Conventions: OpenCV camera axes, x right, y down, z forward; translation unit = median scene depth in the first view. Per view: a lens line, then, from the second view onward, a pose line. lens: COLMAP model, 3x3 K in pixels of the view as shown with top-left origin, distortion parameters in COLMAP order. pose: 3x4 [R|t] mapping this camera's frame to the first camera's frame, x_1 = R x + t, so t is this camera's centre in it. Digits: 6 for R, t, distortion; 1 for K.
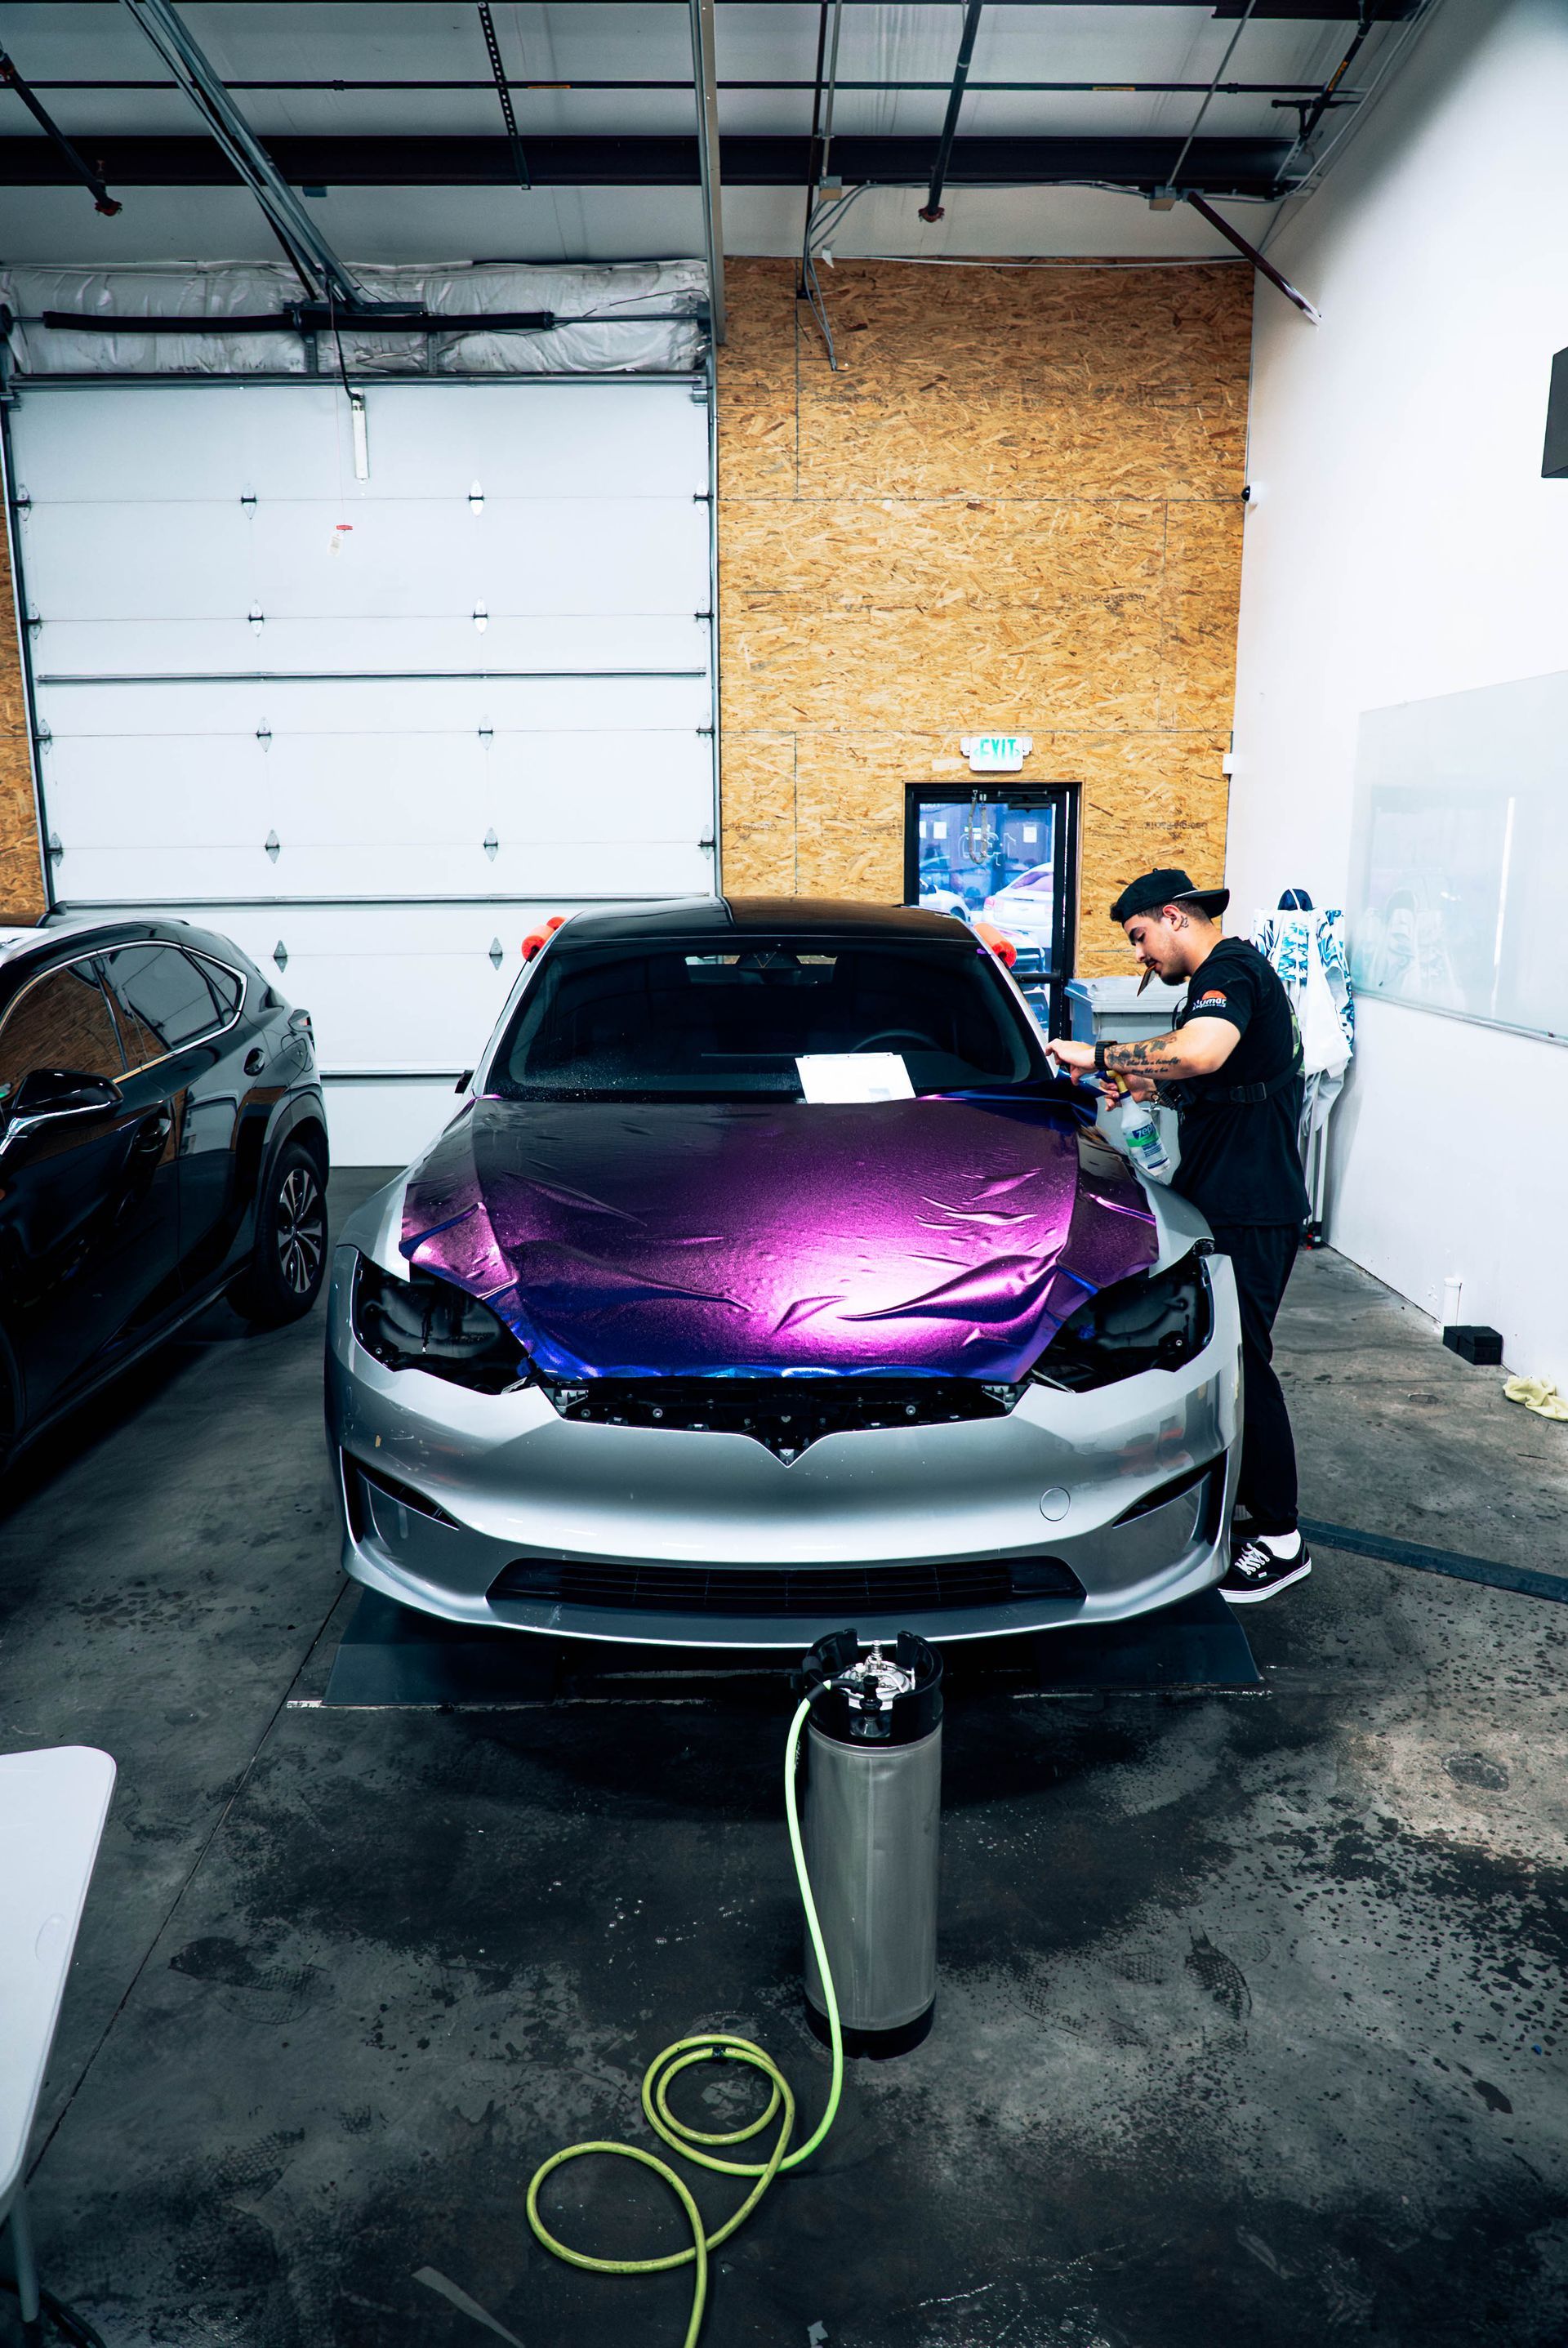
lens RADIAL K [[1599.2, 0, 796.9], [0, 1599.2, 1171.1], [0, 0, 1]] dist [-0.006321, 0.002760]
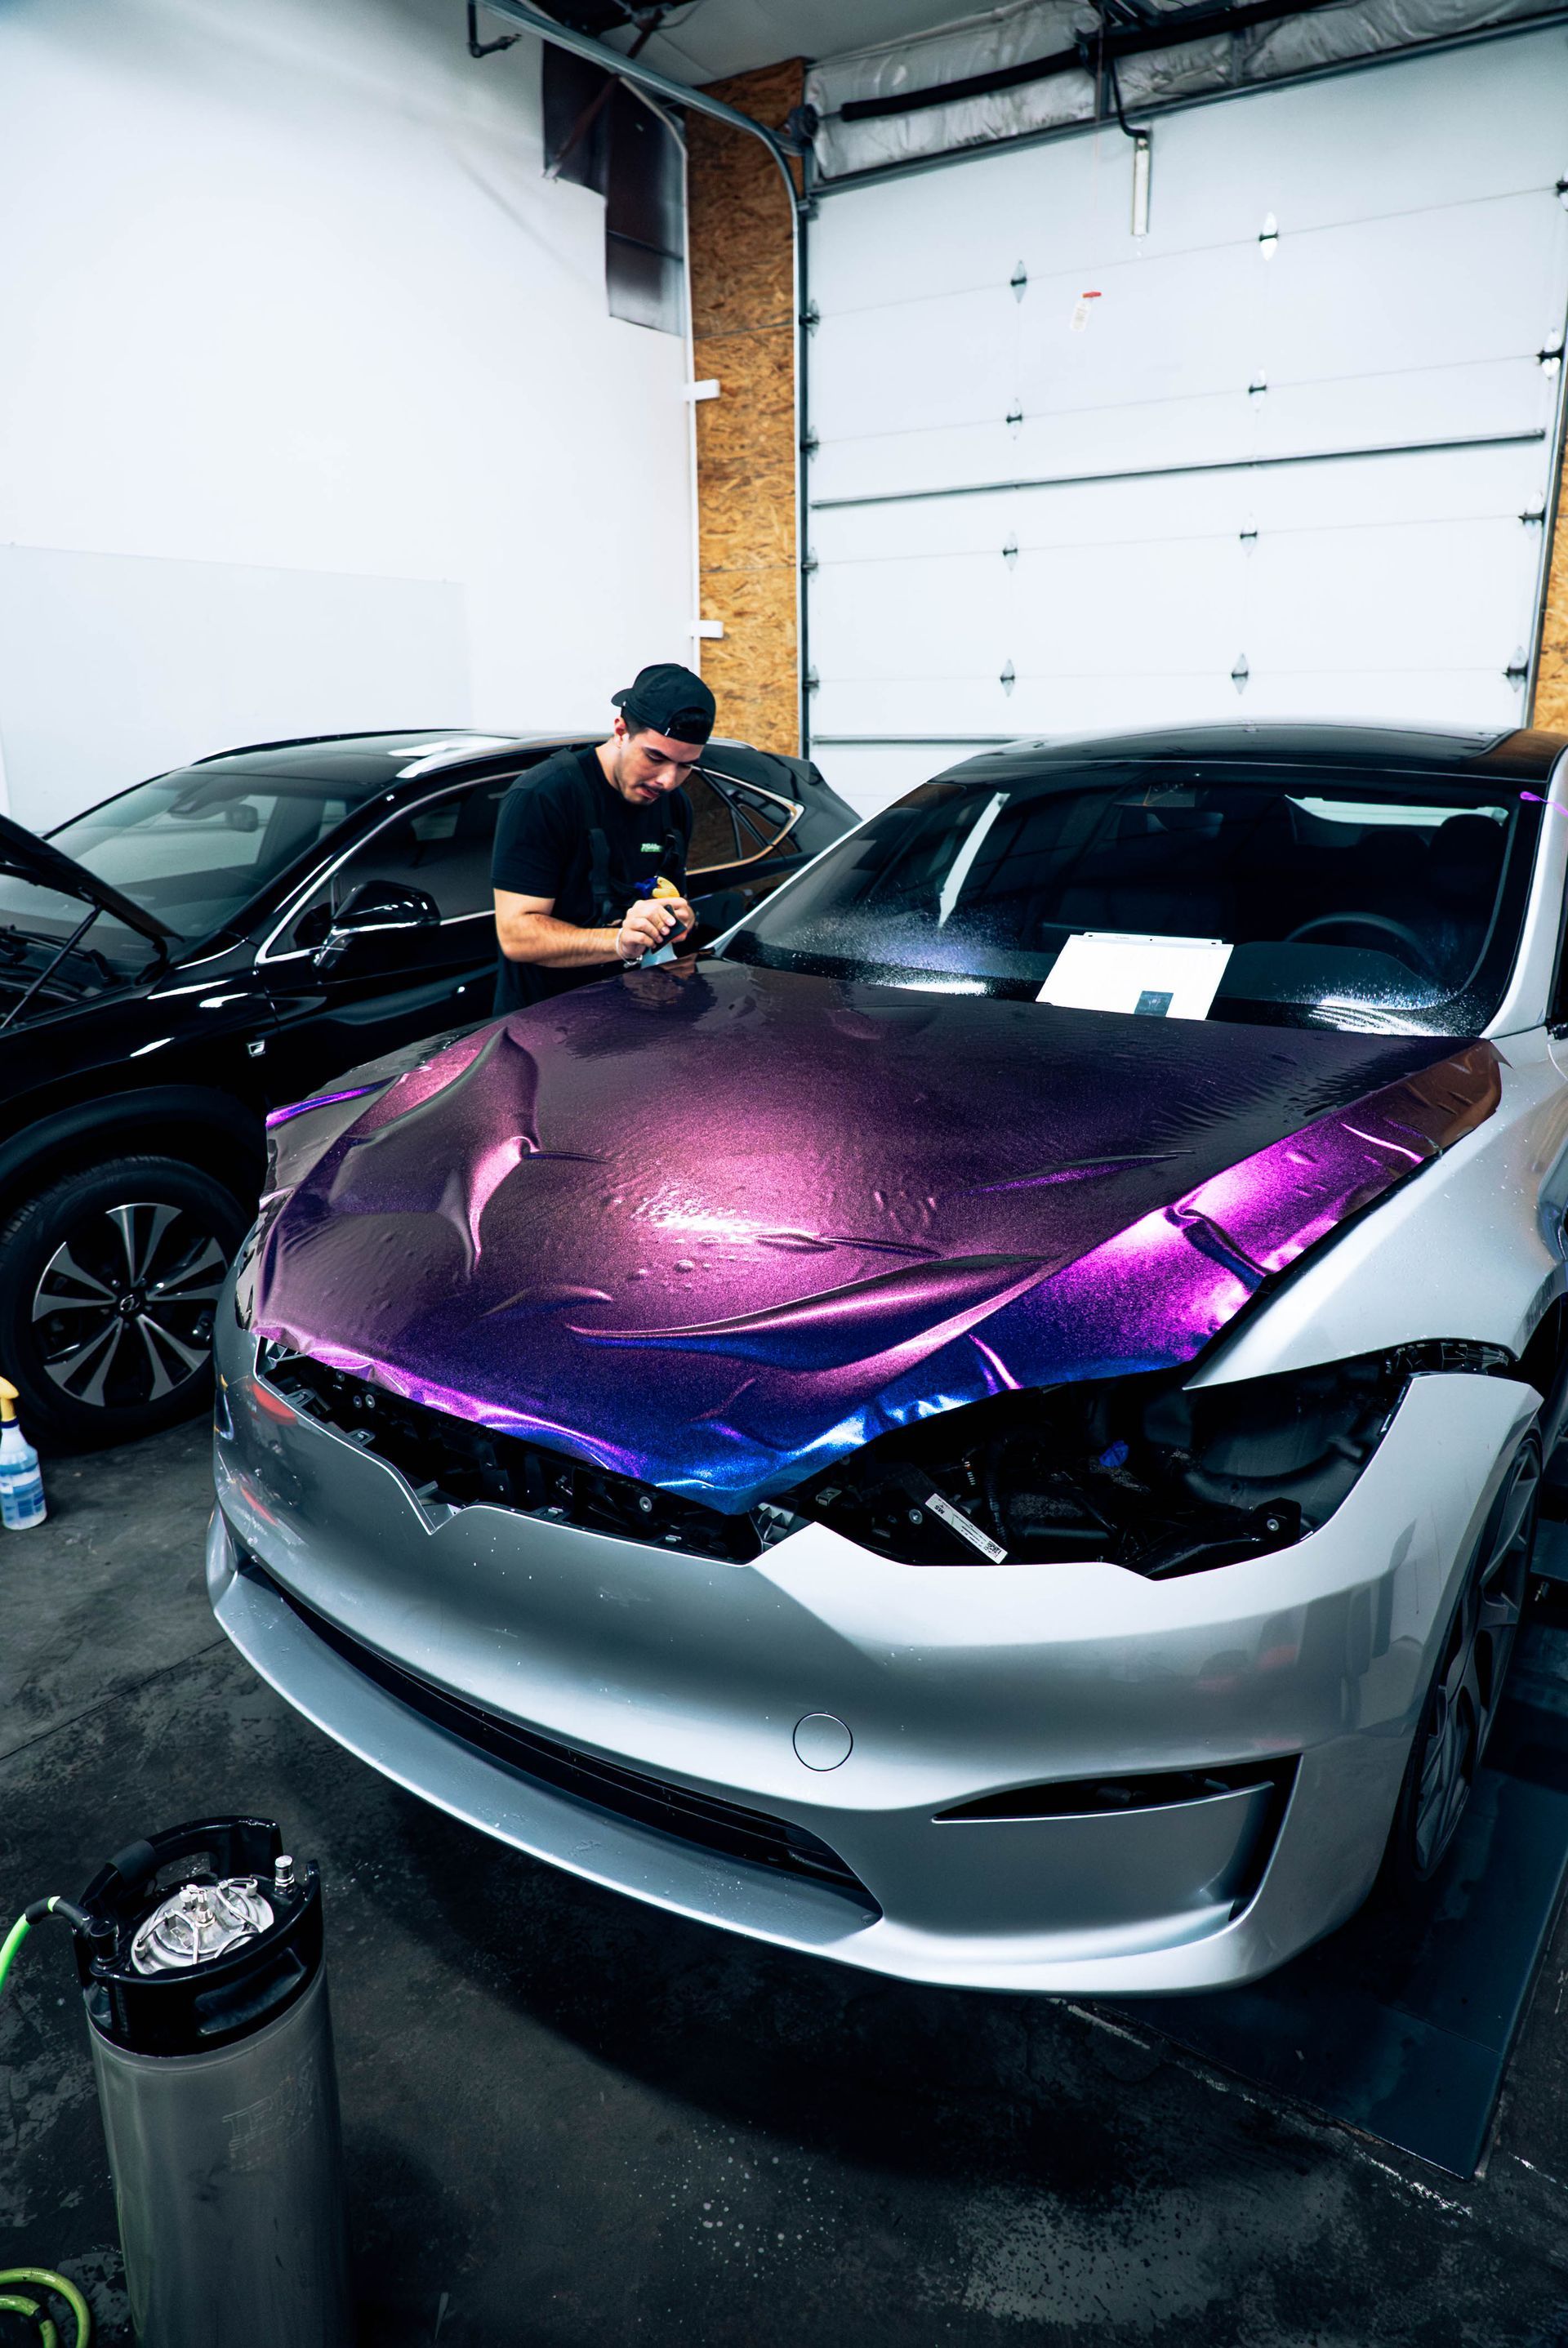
lens RADIAL K [[1599.2, 0, 795.0], [0, 1599.2, 1159.2], [0, 0, 1]] dist [-0.006321, 0.002760]
pose [[0.791575, 0.169516, -0.587088, 0.167035], [-0.128467, 0.985446, 0.111324, -0.019668], [0.597415, -0.012700, 0.801832, 0.204641]]
